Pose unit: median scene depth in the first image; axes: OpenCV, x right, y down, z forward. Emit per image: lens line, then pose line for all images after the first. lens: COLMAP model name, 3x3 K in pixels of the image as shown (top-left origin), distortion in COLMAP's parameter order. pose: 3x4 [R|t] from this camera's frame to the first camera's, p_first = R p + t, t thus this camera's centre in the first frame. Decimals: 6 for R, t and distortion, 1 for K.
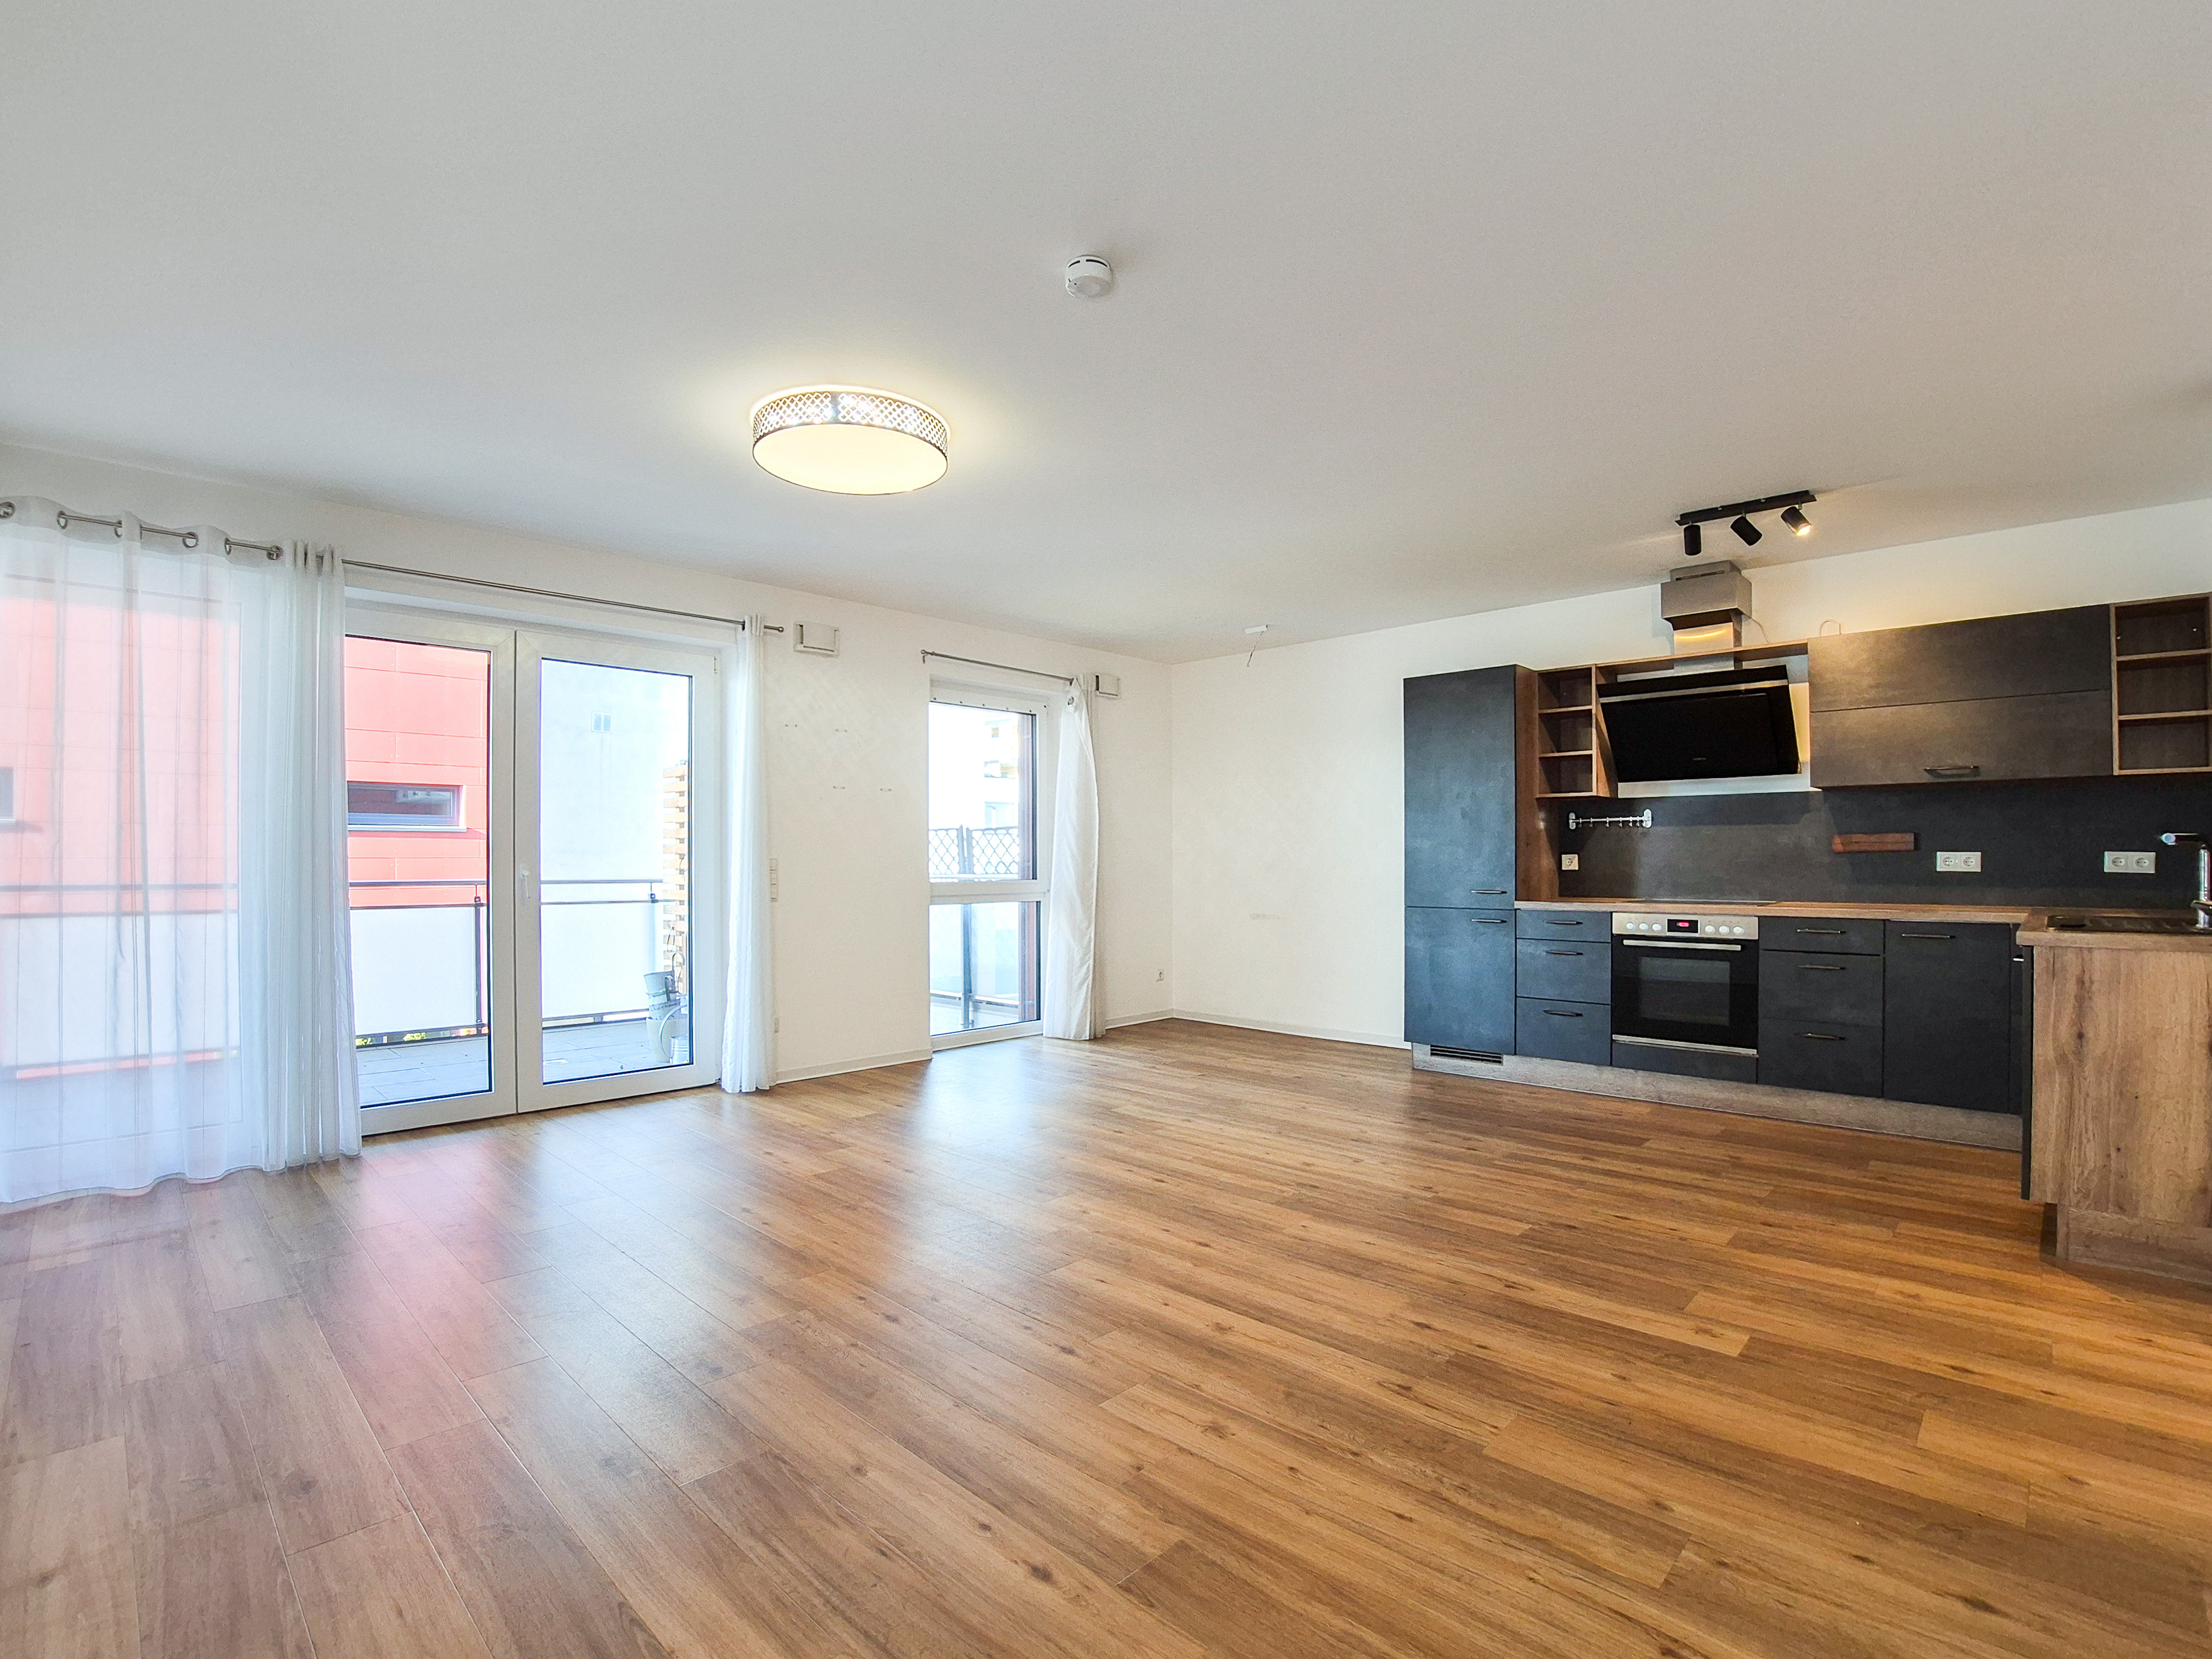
lens RADIAL K [[1034.4, 0, 1107.1], [0, 1034.4, 849.0], [0, 0, 1]] dist [-0.000941, -0.000090]
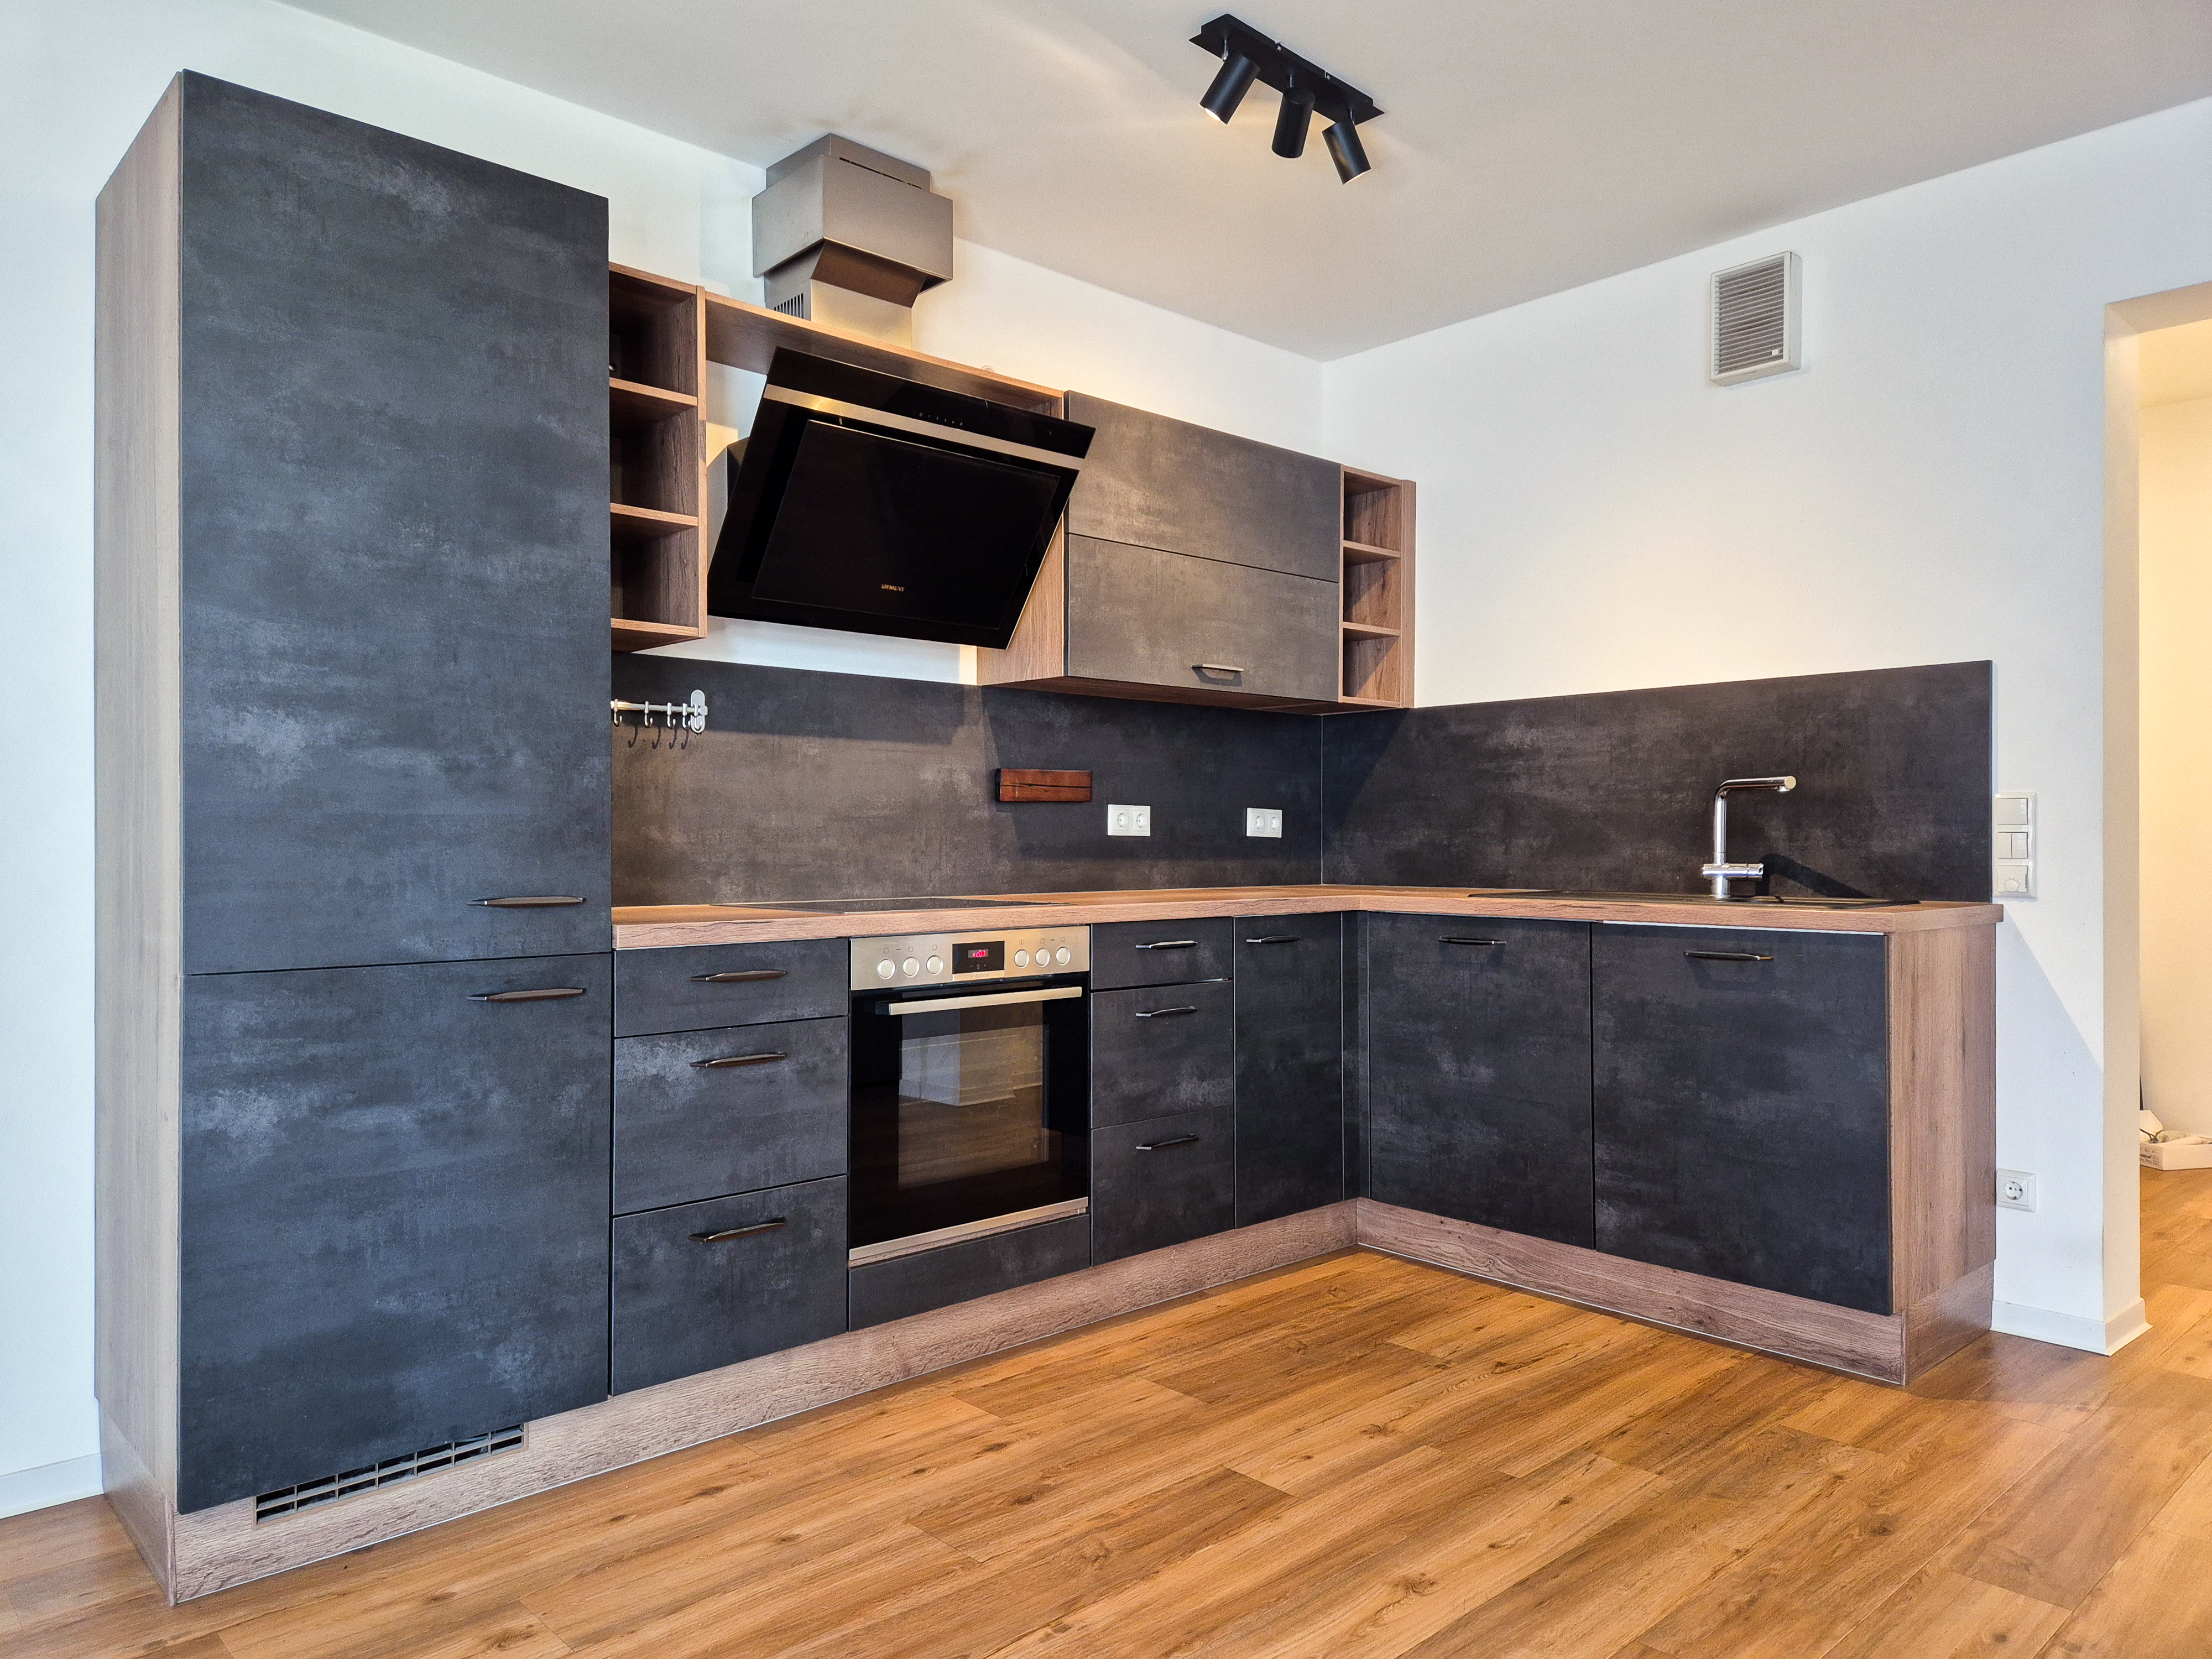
lens RADIAL K [[1511.1, 0, 1105.2], [0, 1511.1, 829.7], [0, 0, 1]] dist [0.035772, -0.007199]
pose [[0.070514, 0.012663, 0.997430, -0.092789], [-0.009807, 0.999880, -0.012001, 0.030585], [-0.997463, -0.008935, 0.070629, 1.005795]]
